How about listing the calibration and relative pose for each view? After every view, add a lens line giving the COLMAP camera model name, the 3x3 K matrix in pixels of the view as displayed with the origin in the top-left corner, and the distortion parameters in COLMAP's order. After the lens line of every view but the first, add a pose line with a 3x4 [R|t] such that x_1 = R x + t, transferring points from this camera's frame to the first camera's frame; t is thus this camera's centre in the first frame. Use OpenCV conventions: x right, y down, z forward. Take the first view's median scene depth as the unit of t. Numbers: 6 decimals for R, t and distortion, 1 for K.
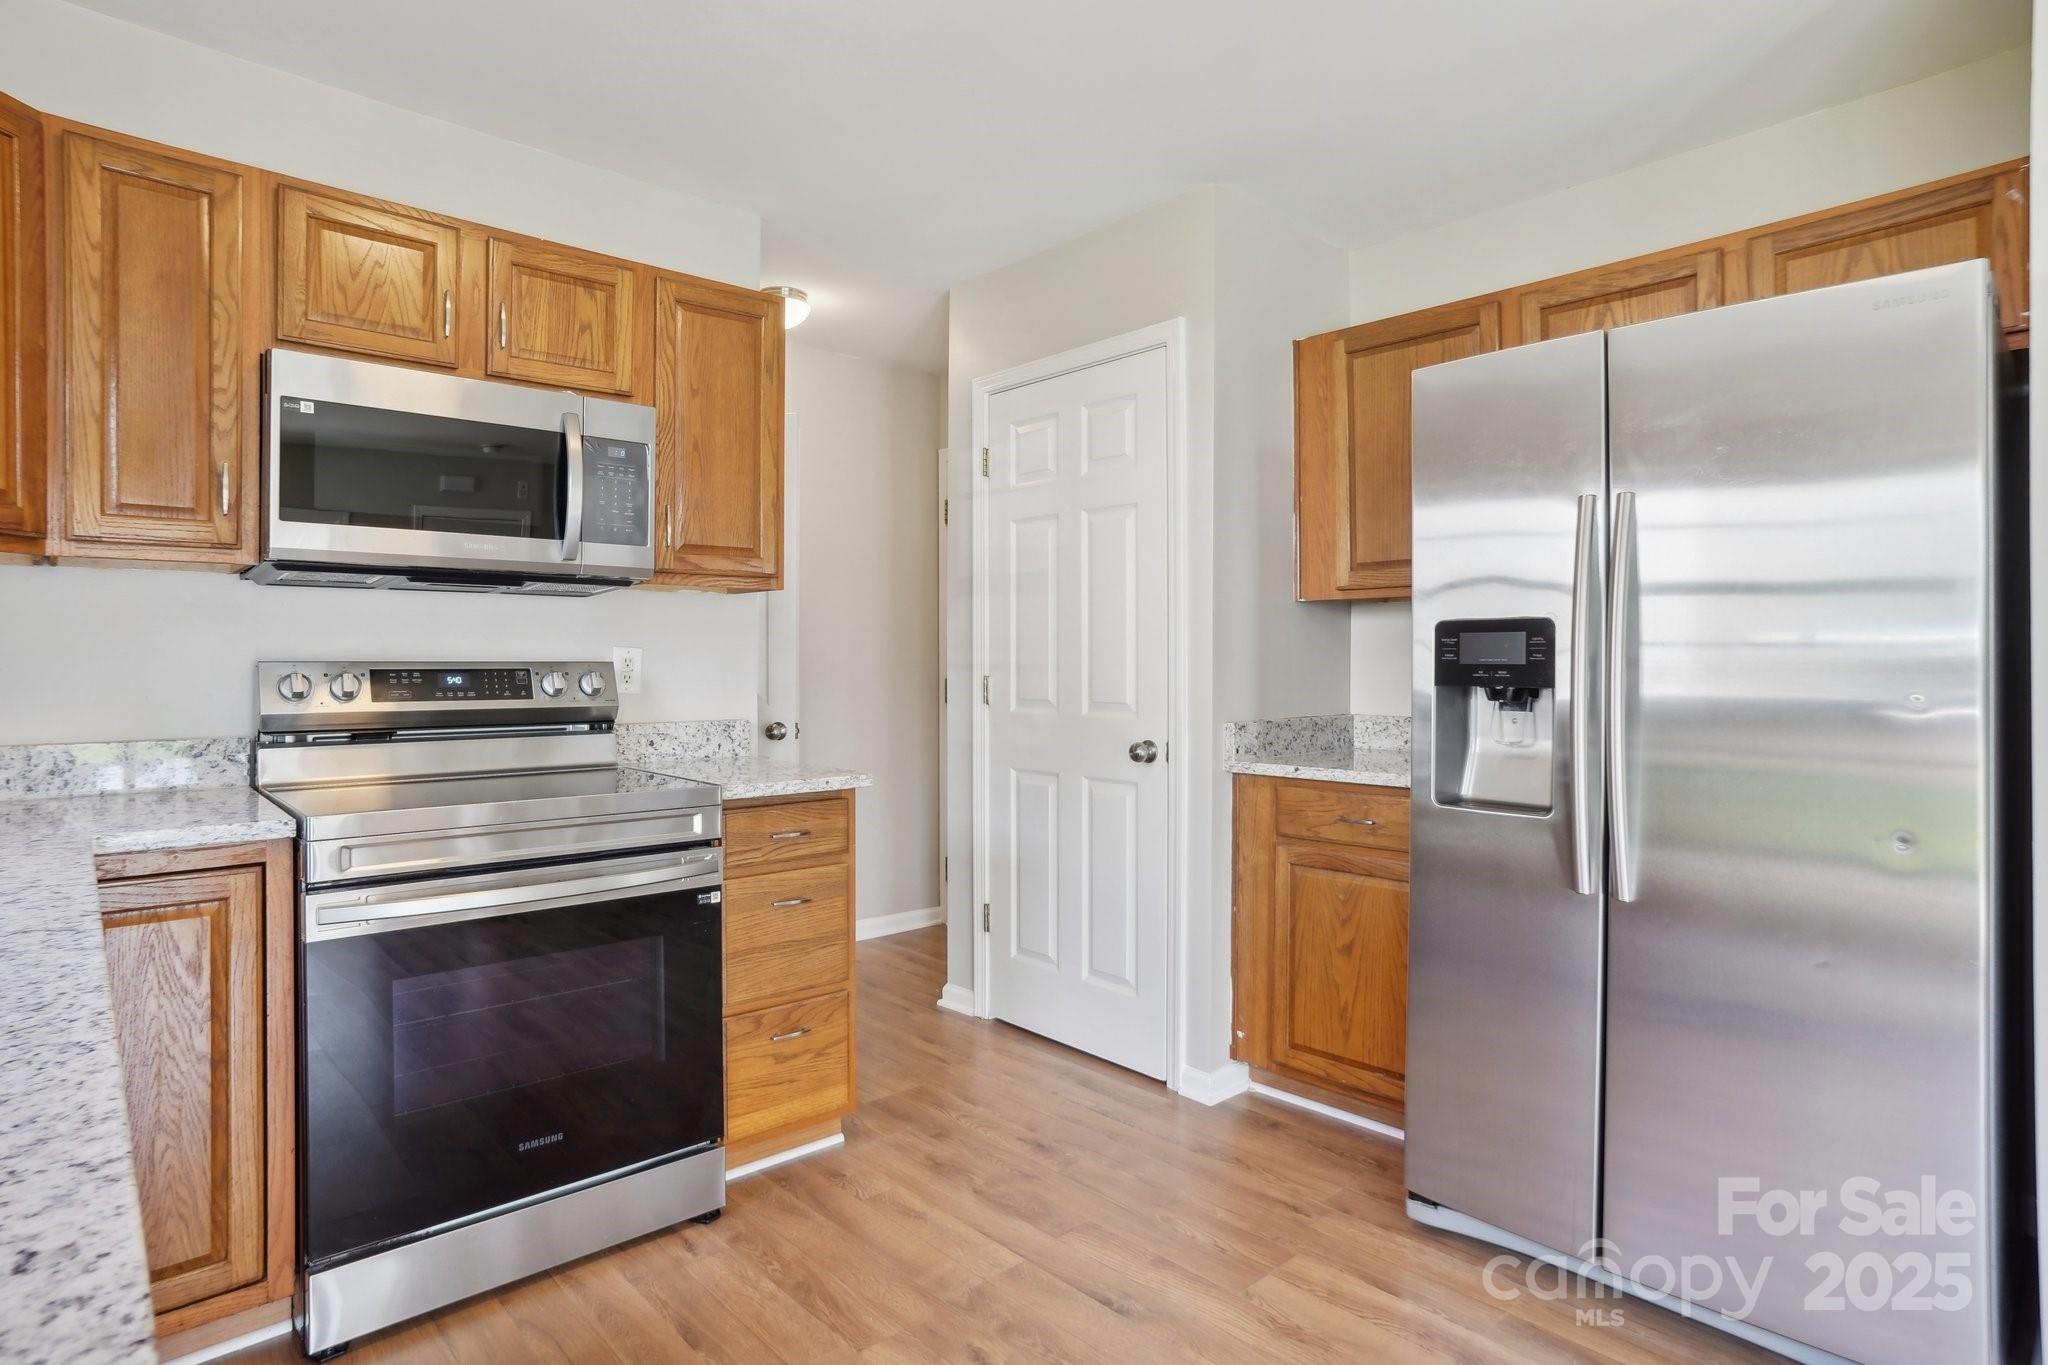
lens RADIAL K [[1081.9, 0, 1017.9], [0, 1081.9, 662.2], [0, 0, 1]] dist [-0.050553, 0.003539]
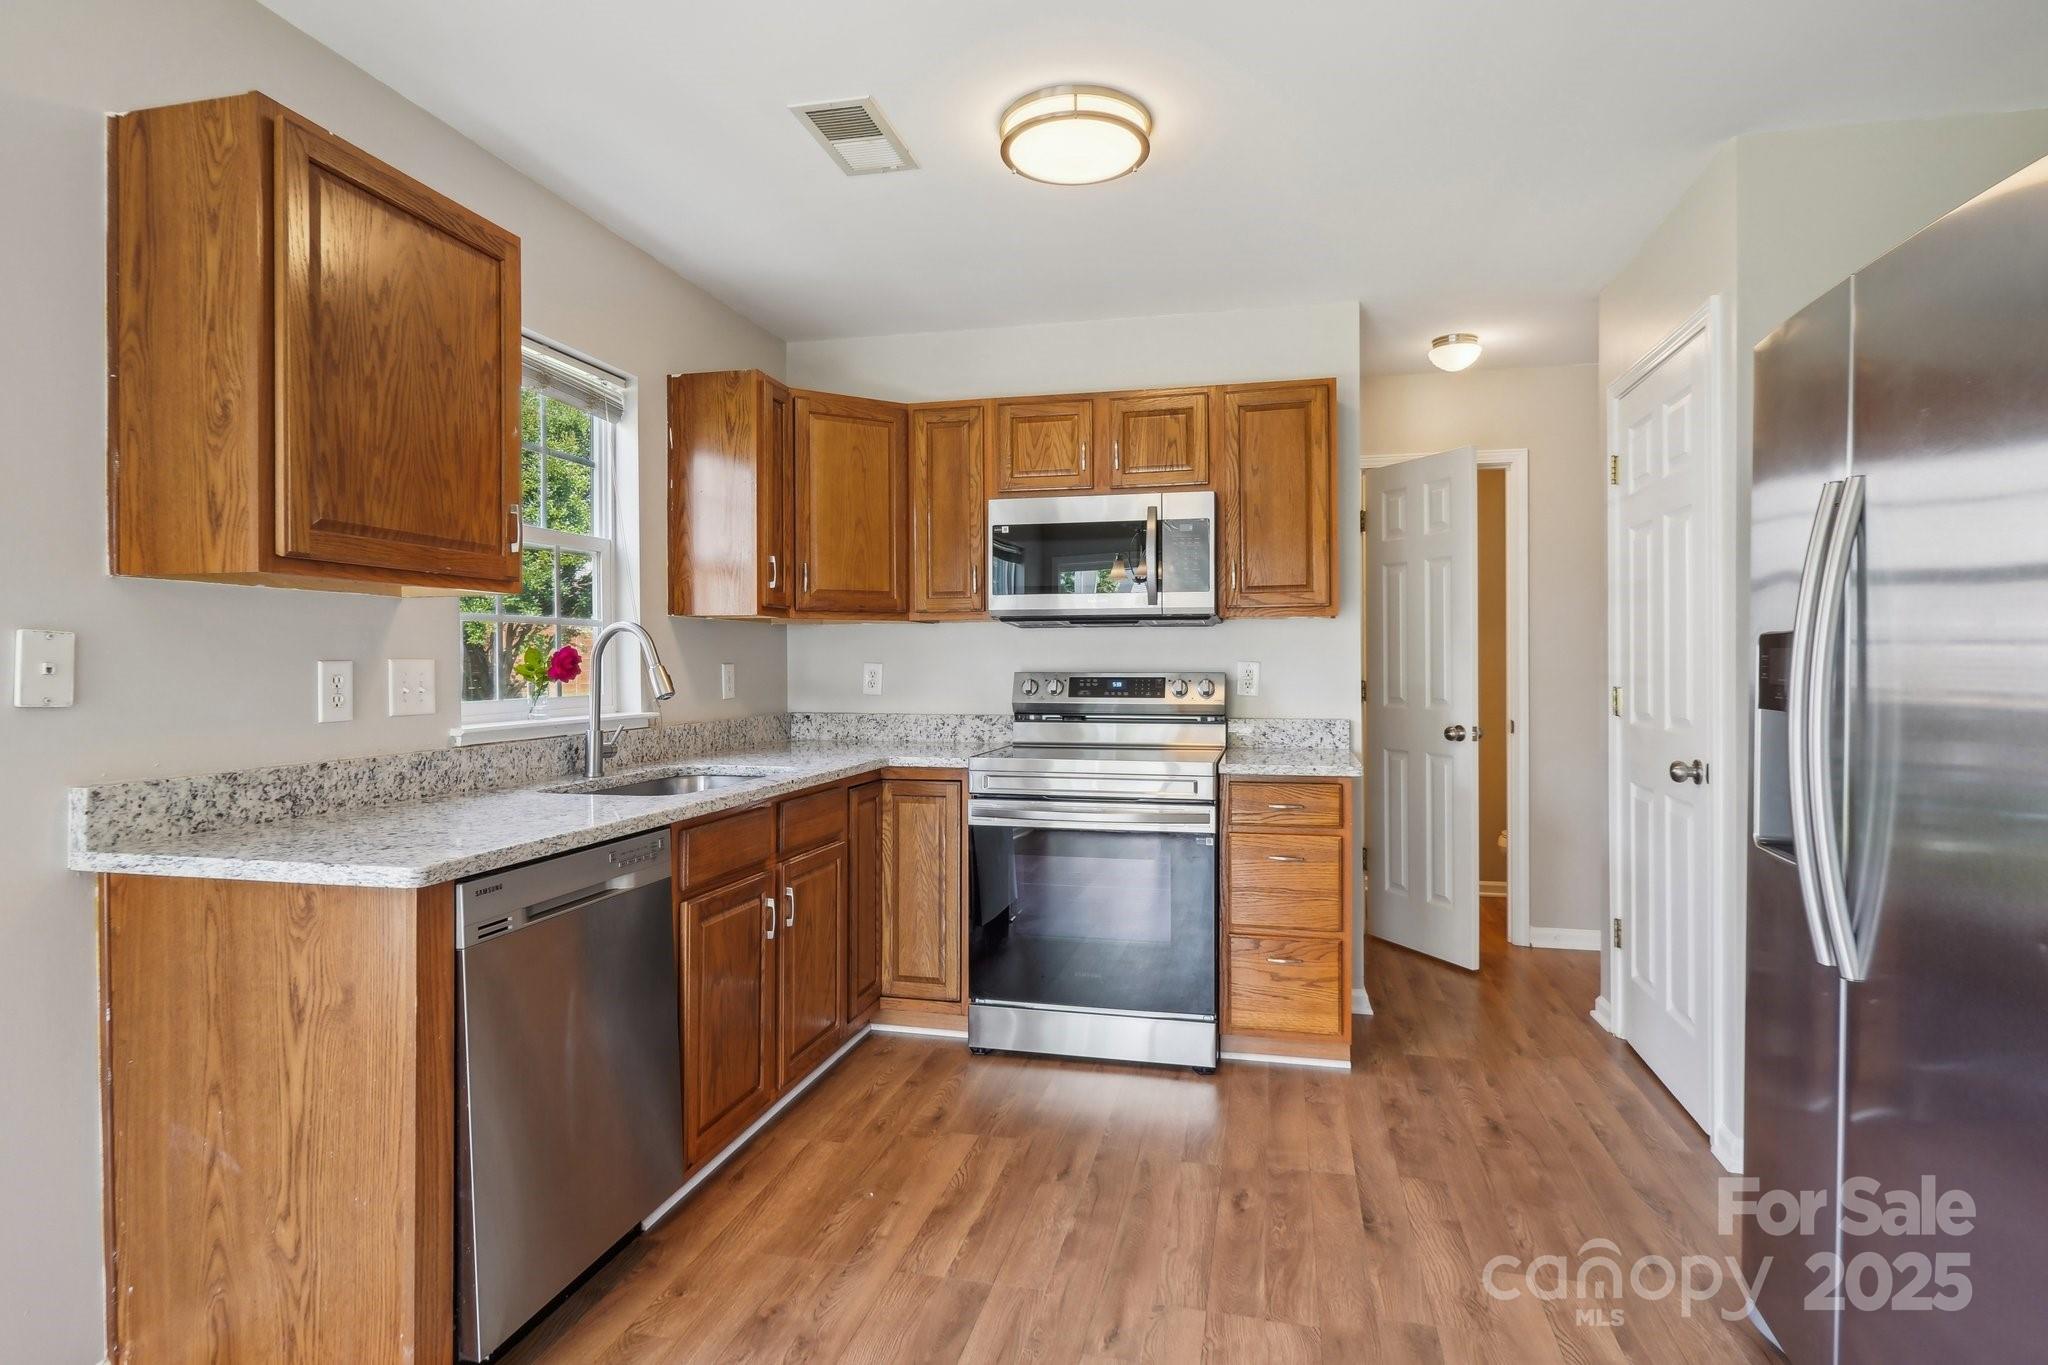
lens RADIAL K [[1081.9, 0, 1017.9], [0, 1081.9, 662.2], [0, 0, 1]] dist [-0.050553, 0.003539]
pose [[0.535030, -0.003601, -0.844825, 0.716176], [0.001200, 0.999993, -0.003503, -0.009771], [0.844832, 0.000860, 0.535031, 0.034939]]
